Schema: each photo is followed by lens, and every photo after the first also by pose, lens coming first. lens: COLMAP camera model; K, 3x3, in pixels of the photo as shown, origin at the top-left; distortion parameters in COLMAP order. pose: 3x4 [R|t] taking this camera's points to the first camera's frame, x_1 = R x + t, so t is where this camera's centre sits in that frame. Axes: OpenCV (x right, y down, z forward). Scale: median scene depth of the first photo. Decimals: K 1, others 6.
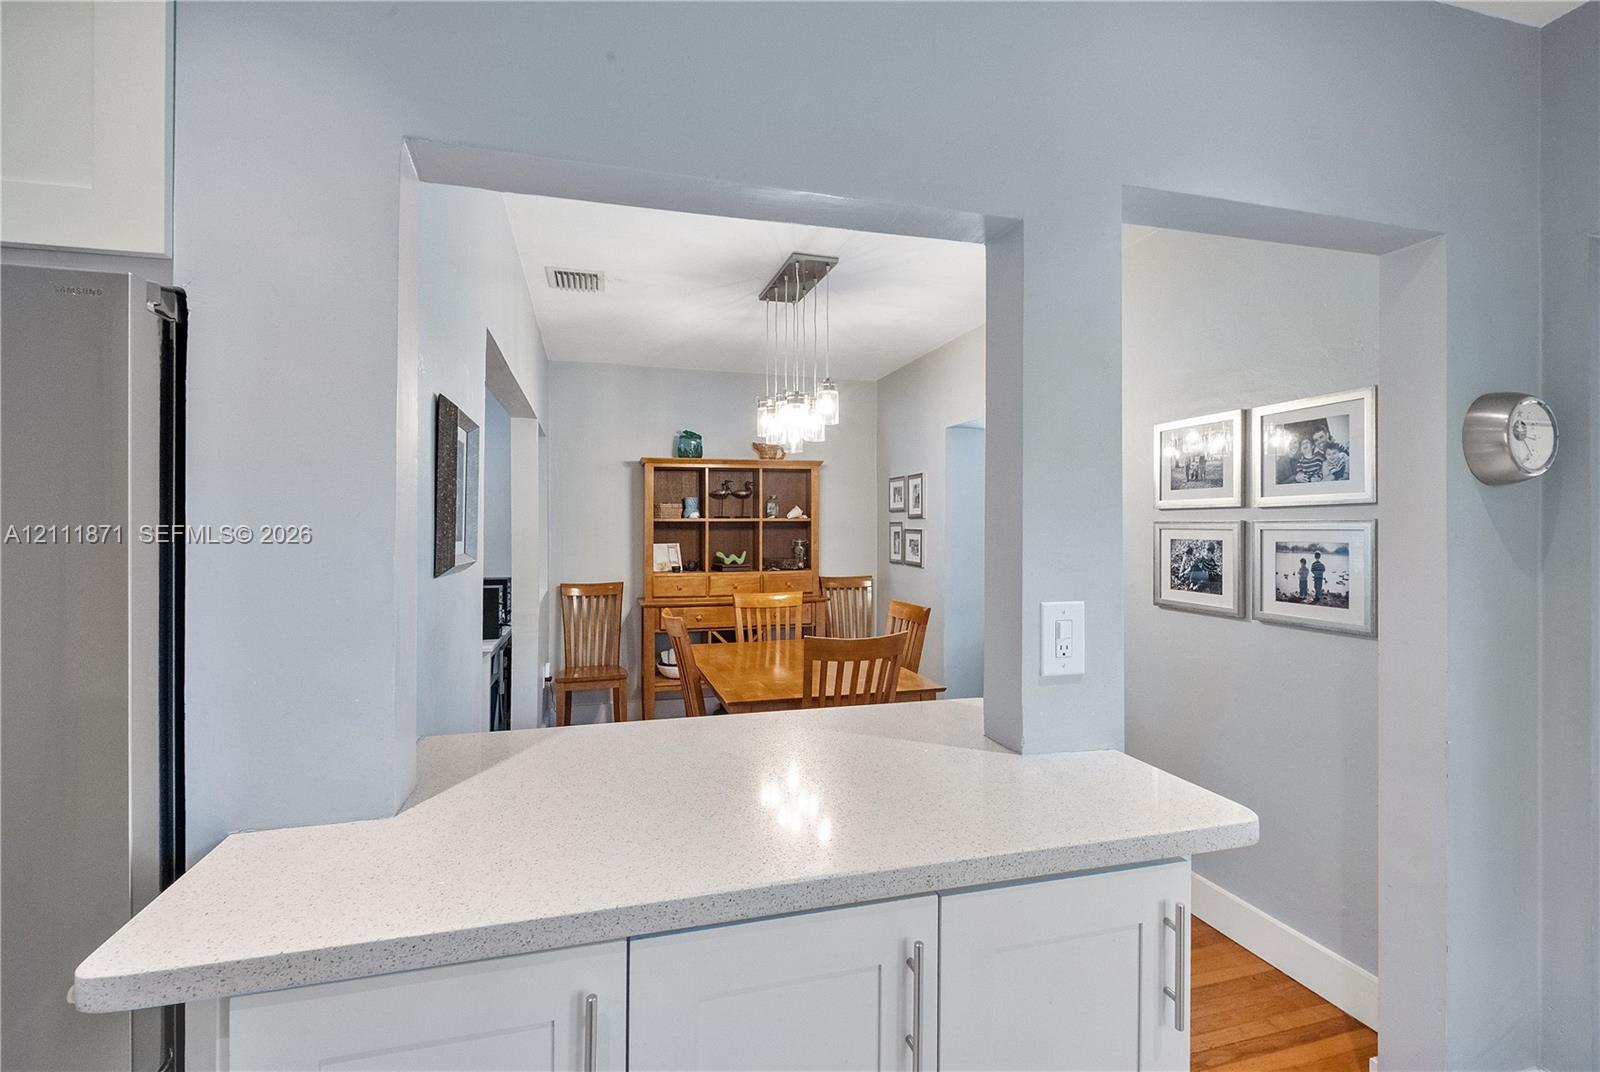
lens RADIAL K [[697.9, 0, 800.0], [0, 697.9, 536.0], [0, 0, 1]] dist [0.001259, 0.000022]
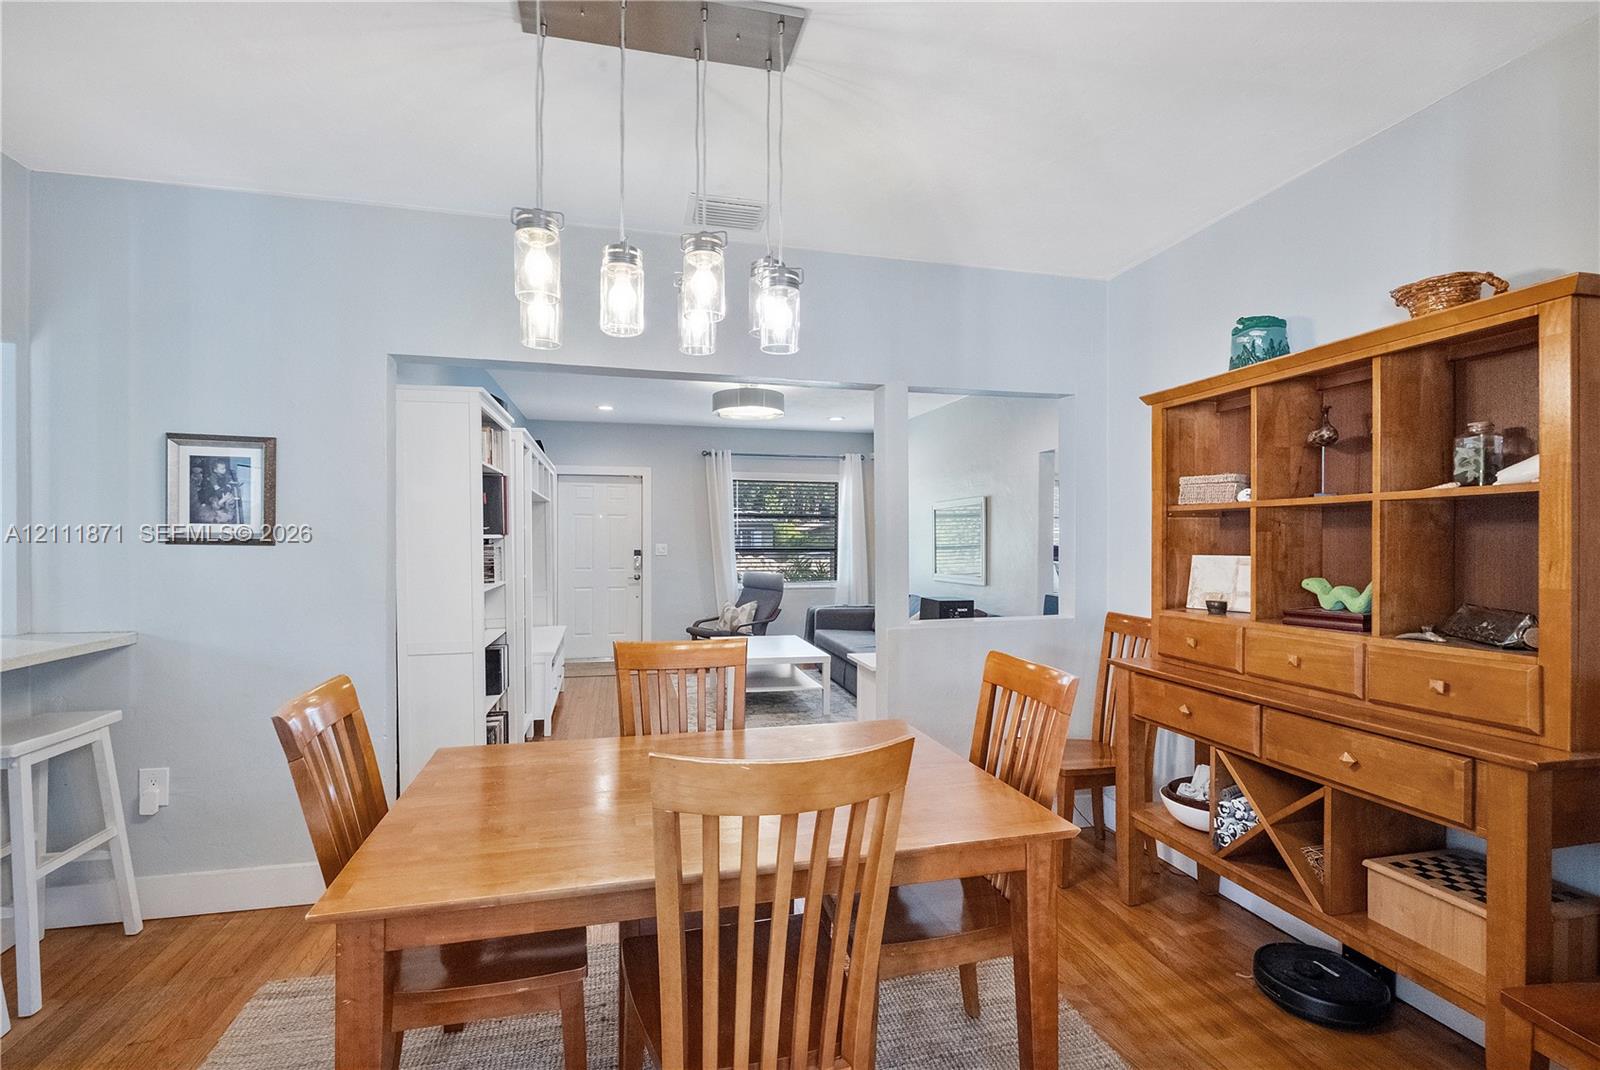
lens RADIAL K [[726.0, 0, 800.0], [0, 726.0, 535.0], [0, 0, 1]] dist [-0.016635, 0.000019]
pose [[-0.039678, -0.008712, -0.999175, 0.330230], [-0.022275, 0.999721, -0.007833, 0.006955], [0.998964, 0.021946, -0.039861, 0.712061]]
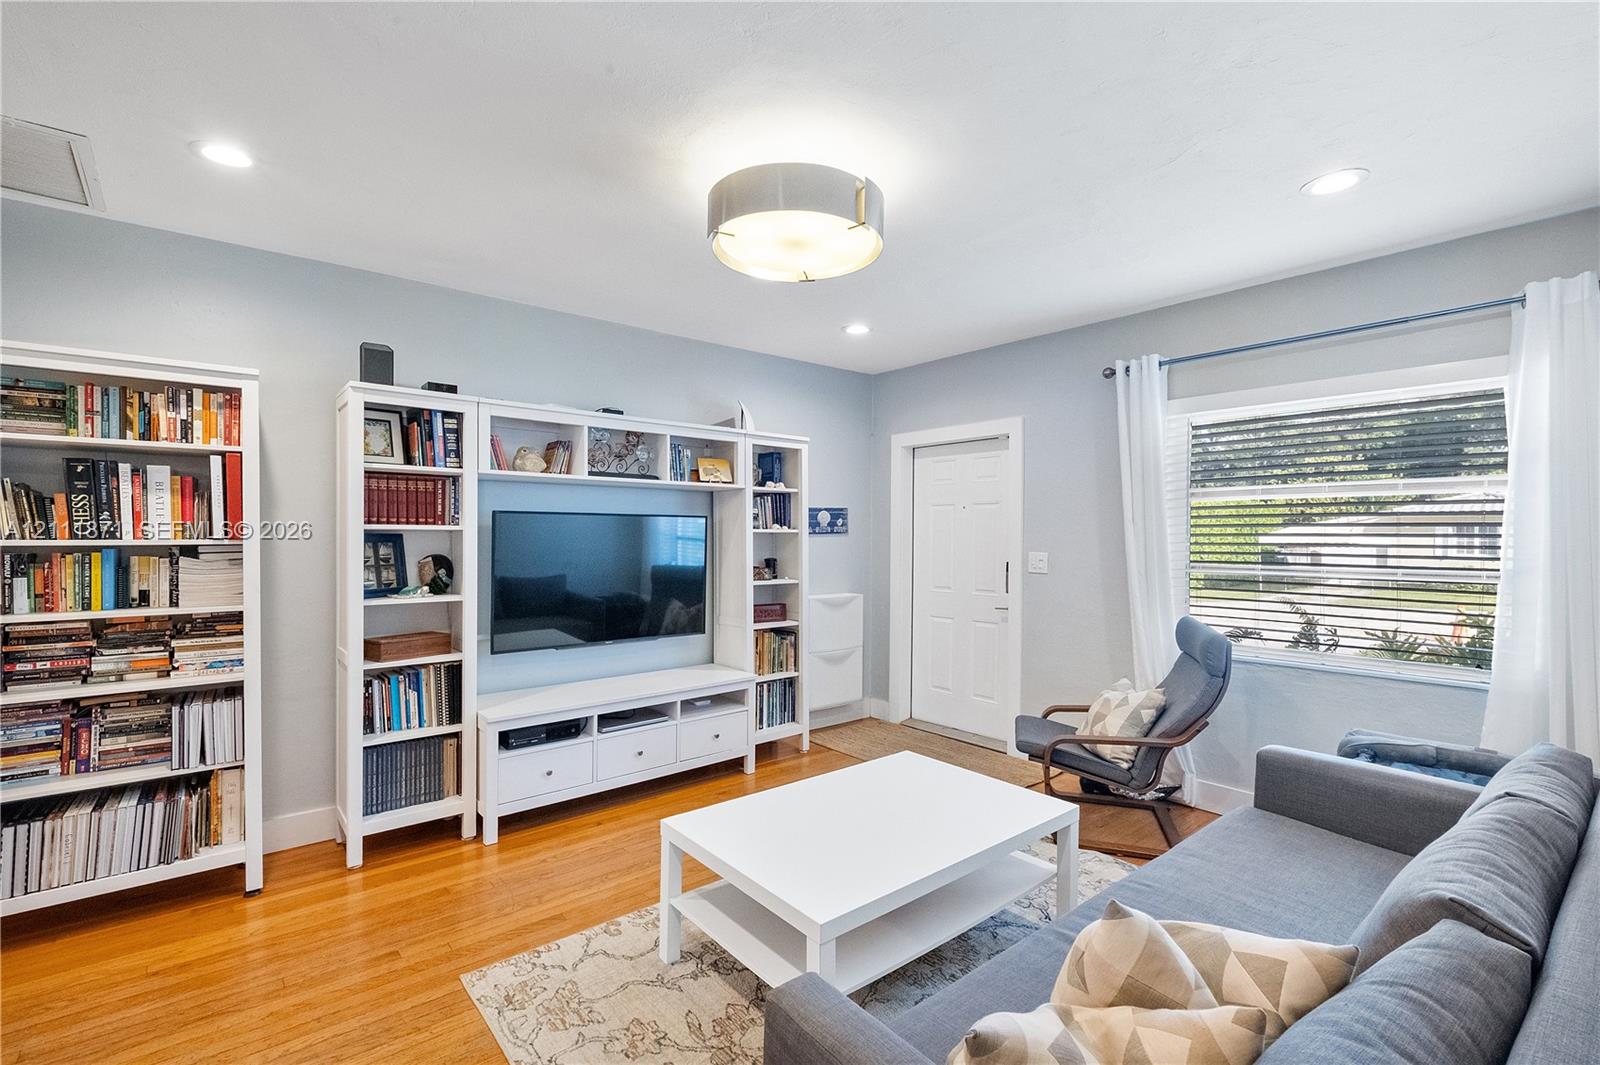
lens RADIAL K [[729.6, 0, 800.0], [0, 729.6, 532.5], [0, 0, 1]] dist [0.000155, 0.000094]
pose [[-0.920207, -0.006556, -0.391377, -0.570996], [-0.012076, 0.999859, 0.011646, -0.008857], [0.391246, 0.015443, -0.920157, 1.021643]]
